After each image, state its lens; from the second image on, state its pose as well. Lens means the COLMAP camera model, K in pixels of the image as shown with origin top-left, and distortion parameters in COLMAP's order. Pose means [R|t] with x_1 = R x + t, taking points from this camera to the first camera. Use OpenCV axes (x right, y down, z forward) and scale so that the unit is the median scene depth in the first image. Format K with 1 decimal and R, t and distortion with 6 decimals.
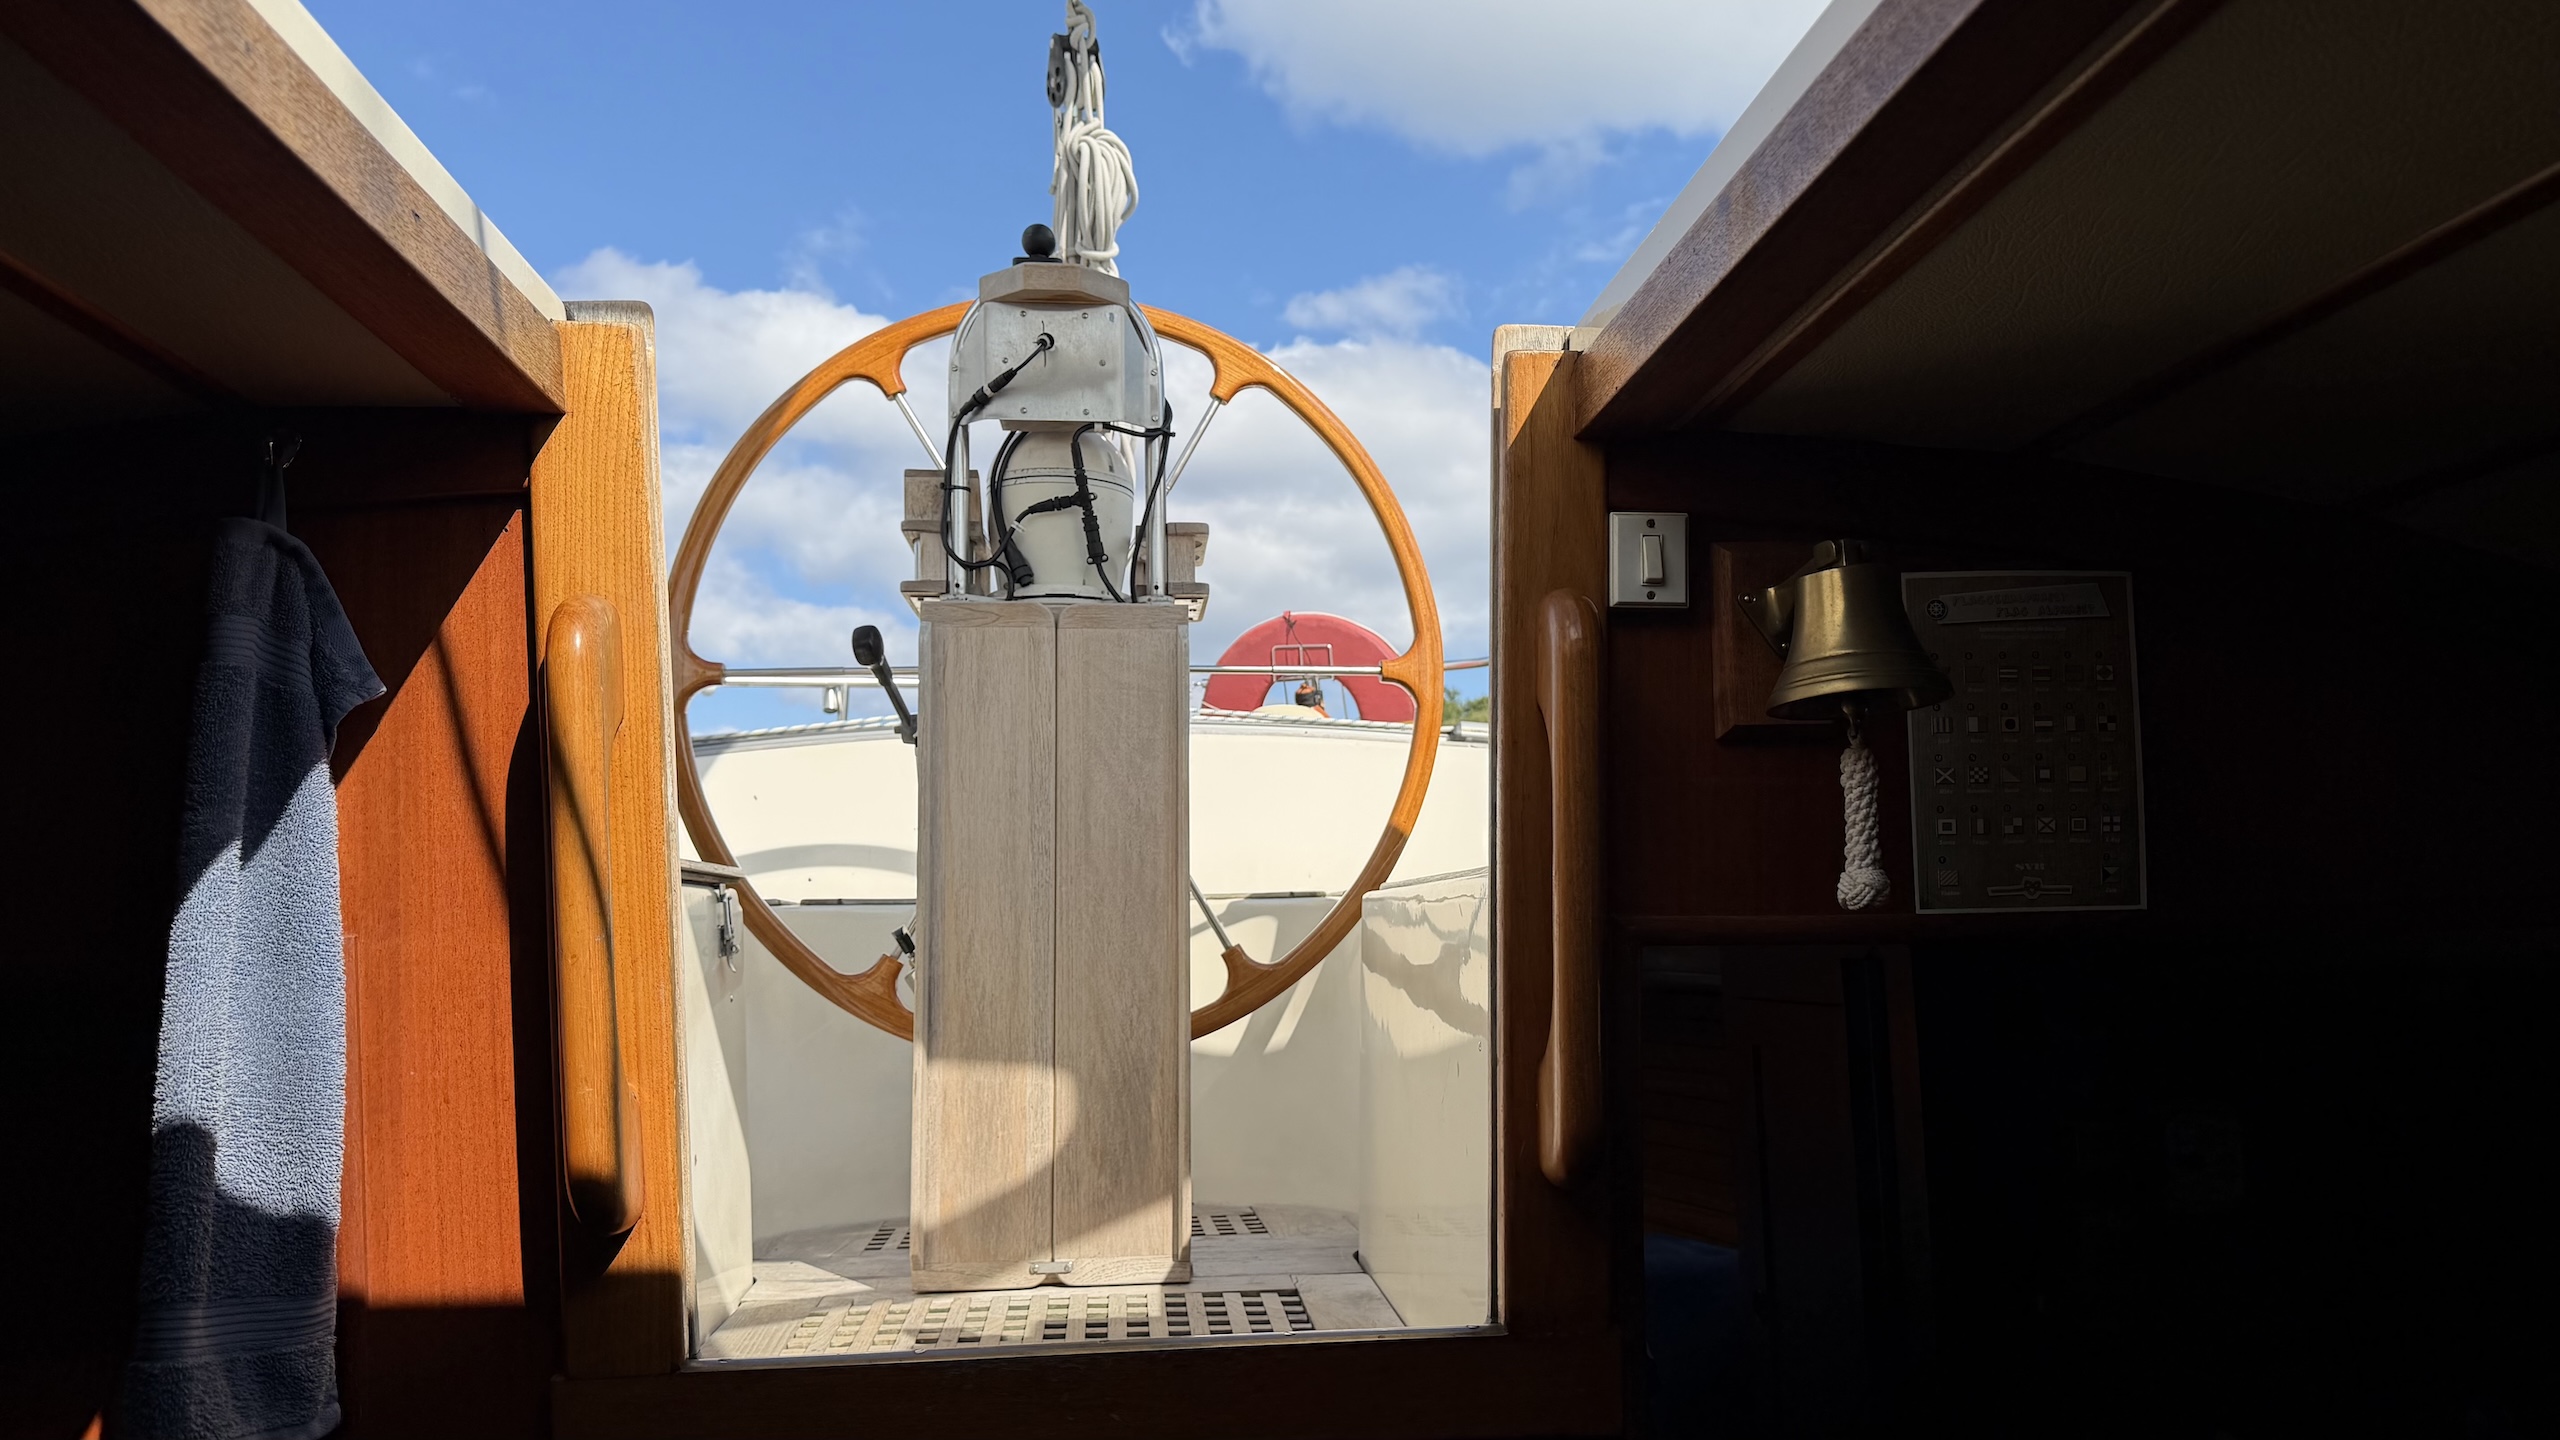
lens RADIAL K [[1837.8, 0, 1280.0], [0, 1837.8, 720.0], [0, 0, 1]] dist [0.003507, 0.000549]
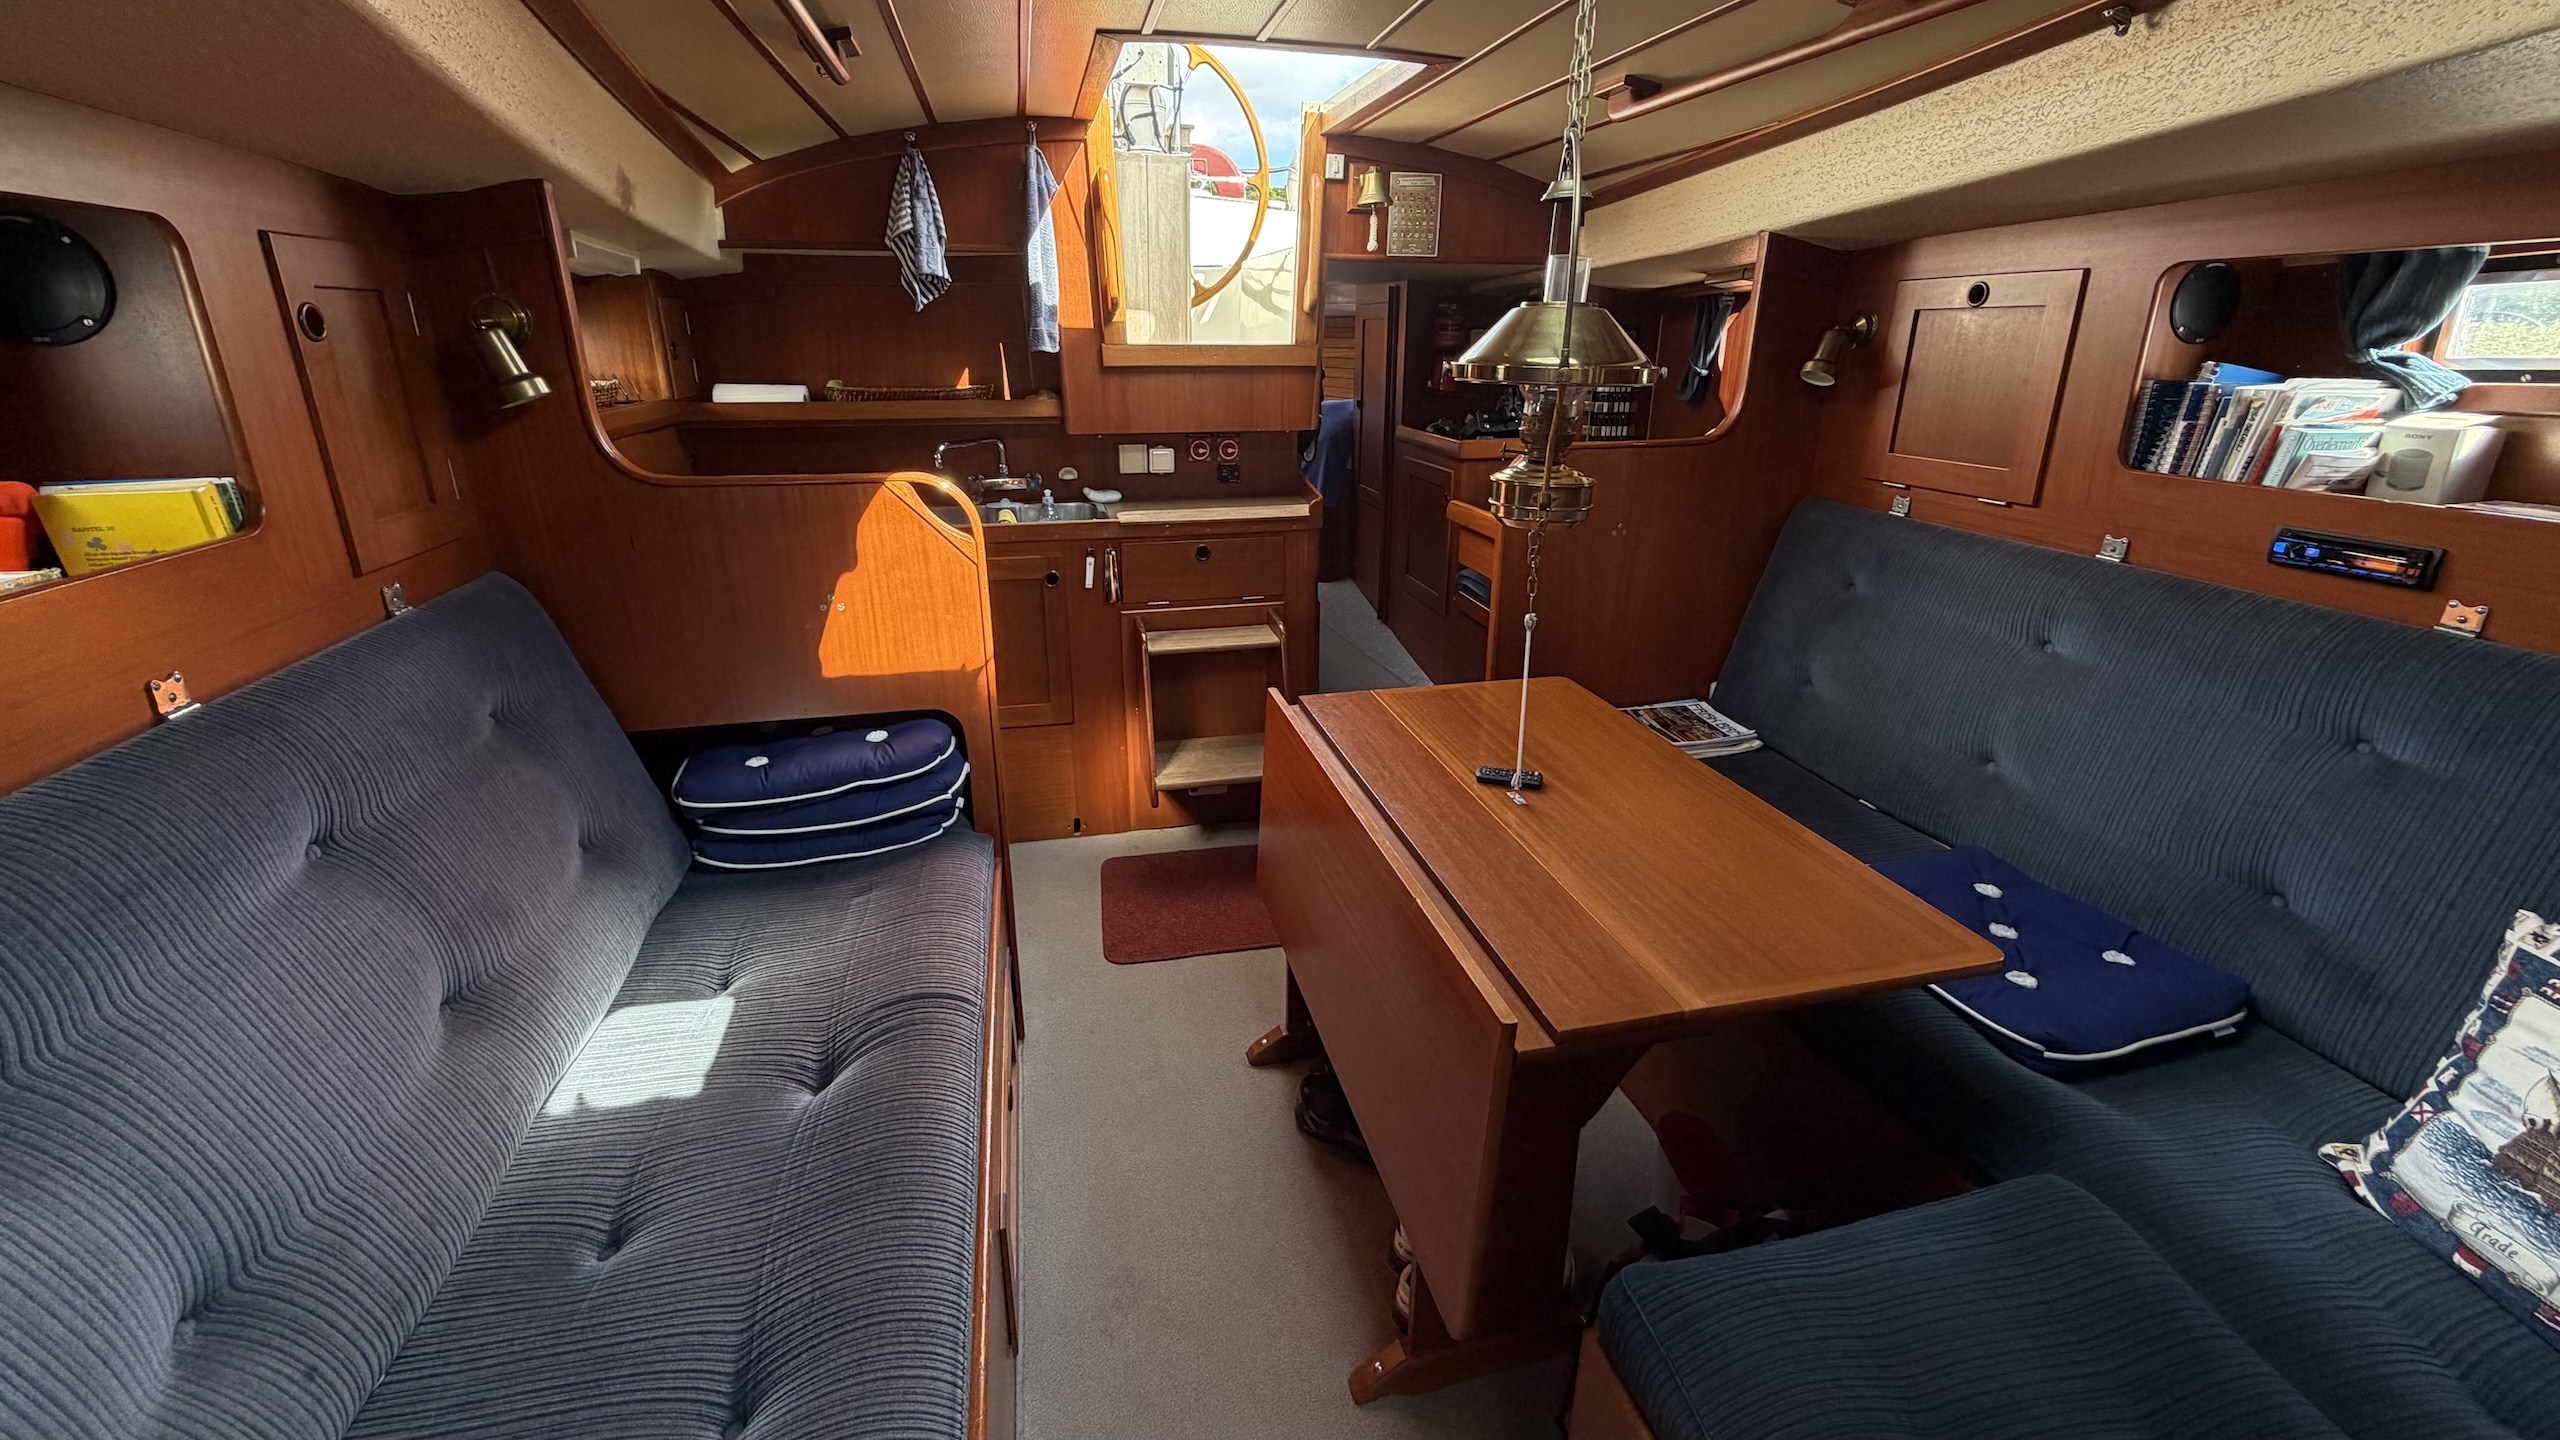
lens RADIAL K [[1022.0, 0, 1258.7], [0, 1022.0, 651.5], [0, 0, 1]] dist [-0.000086, -0.000001]
pose [[0.992103, -0.010157, 0.125011, -0.158642], [-0.041944, 0.912461, 0.407009, -0.008576], [-0.118202, -0.409038, 0.904829, -0.882283]]
